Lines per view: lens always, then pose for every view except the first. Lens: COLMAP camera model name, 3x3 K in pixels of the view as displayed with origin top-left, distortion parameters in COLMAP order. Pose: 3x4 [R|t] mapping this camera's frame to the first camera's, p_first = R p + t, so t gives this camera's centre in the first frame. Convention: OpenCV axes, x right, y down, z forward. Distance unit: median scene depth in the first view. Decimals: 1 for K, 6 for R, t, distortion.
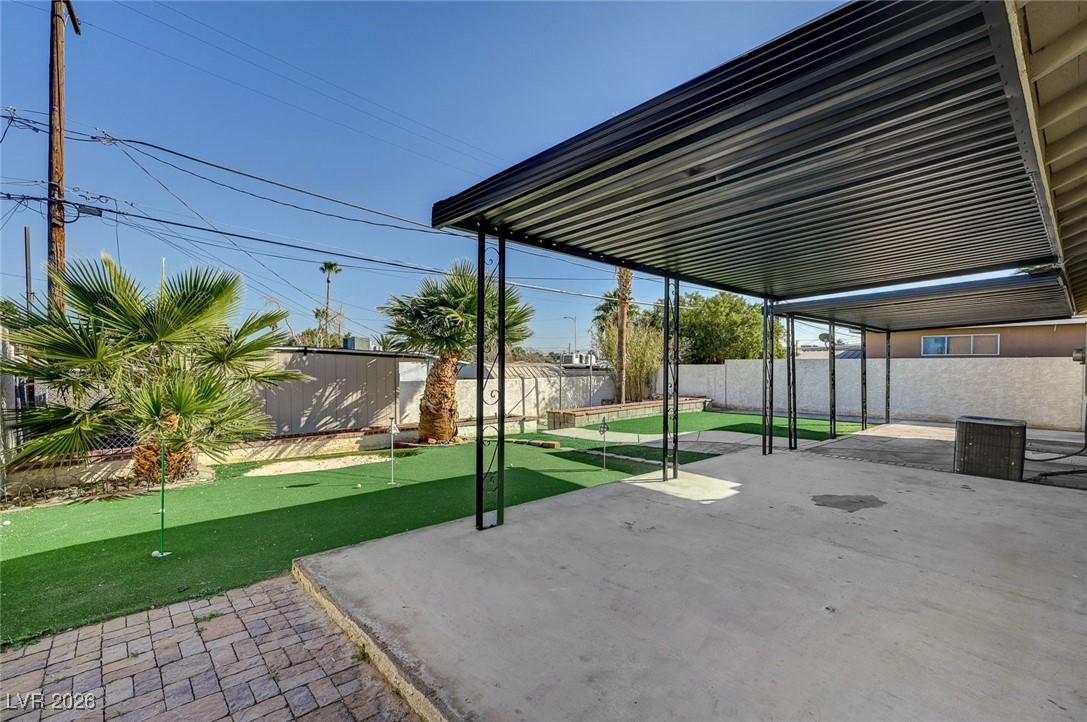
lens RADIAL K [[499.4, 0, 547.0], [0, 499.4, 369.9], [0, 0, 1]] dist [0.003109, 0.000064]
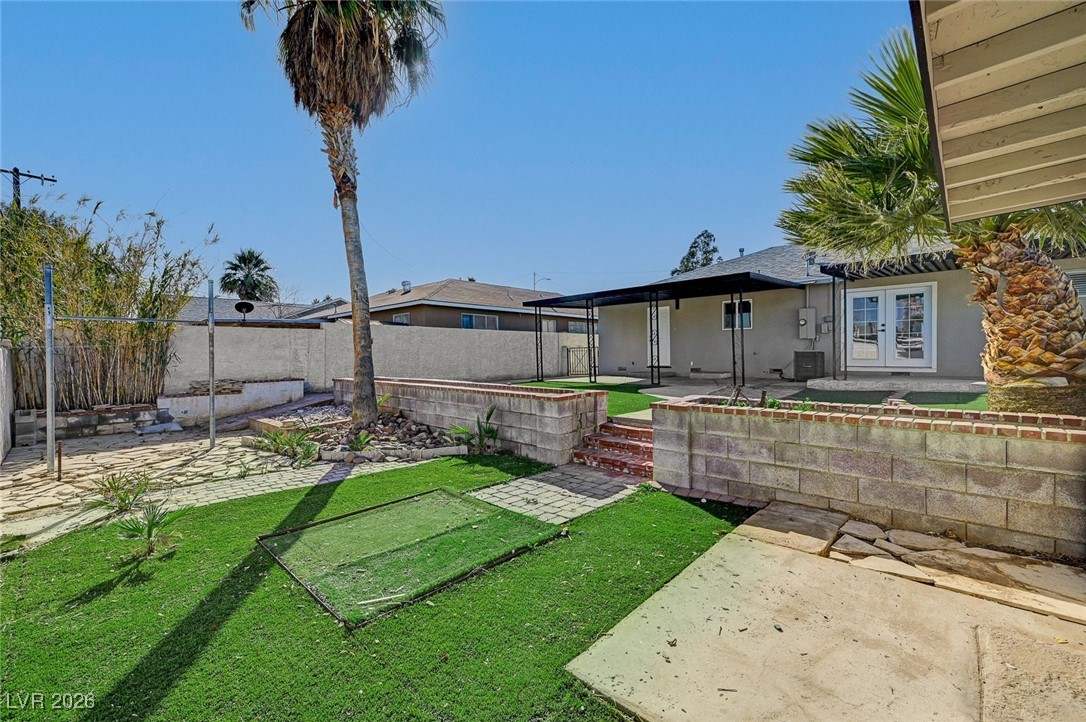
lens RADIAL K [[449.0, 0, 543.0], [0, 449.0, 361.0], [0, 0, 1]] dist [0.000618, 0.000203]
pose [[-0.066016, -0.011798, 0.997749, -0.789375], [0.019783, 0.999718, 0.013130, 0.090637], [-0.997622, 0.020605, -0.065764, 2.249685]]
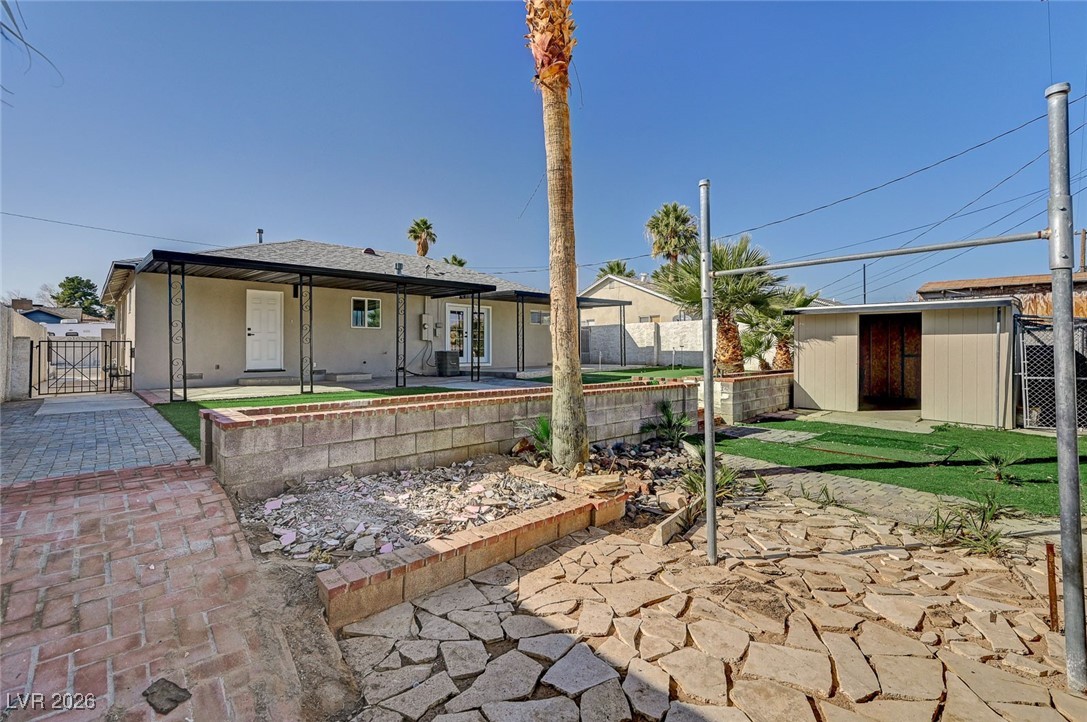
lens RADIAL K [[492.7, 0, 543.1], [0, 492.7, 340.9], [0, 0, 1]] dist [0.003946, 0.000055]
pose [[-0.999972, 0.003986, -0.006268, 0.461286], [0.004045, 0.999947, -0.009441, 0.070989], [0.006230, -0.009467, -0.999936, 3.443064]]
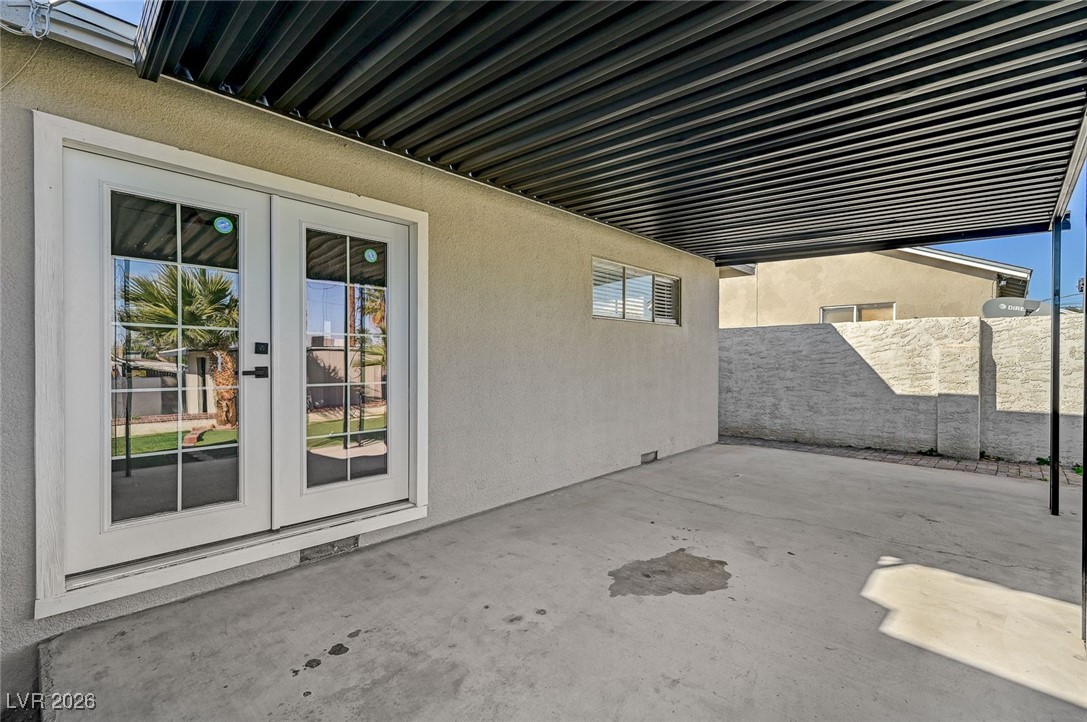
lens RADIAL K [[499.4, 0, 547.0], [0, 499.4, 369.9], [0, 0, 1]] dist [0.003109, 0.000064]
pose [[-0.997295, -0.004650, -0.073355, 0.641440], [-0.007121, 0.999414, 0.033468, 0.003592], [0.073156, 0.033900, -0.996744, 1.269744]]
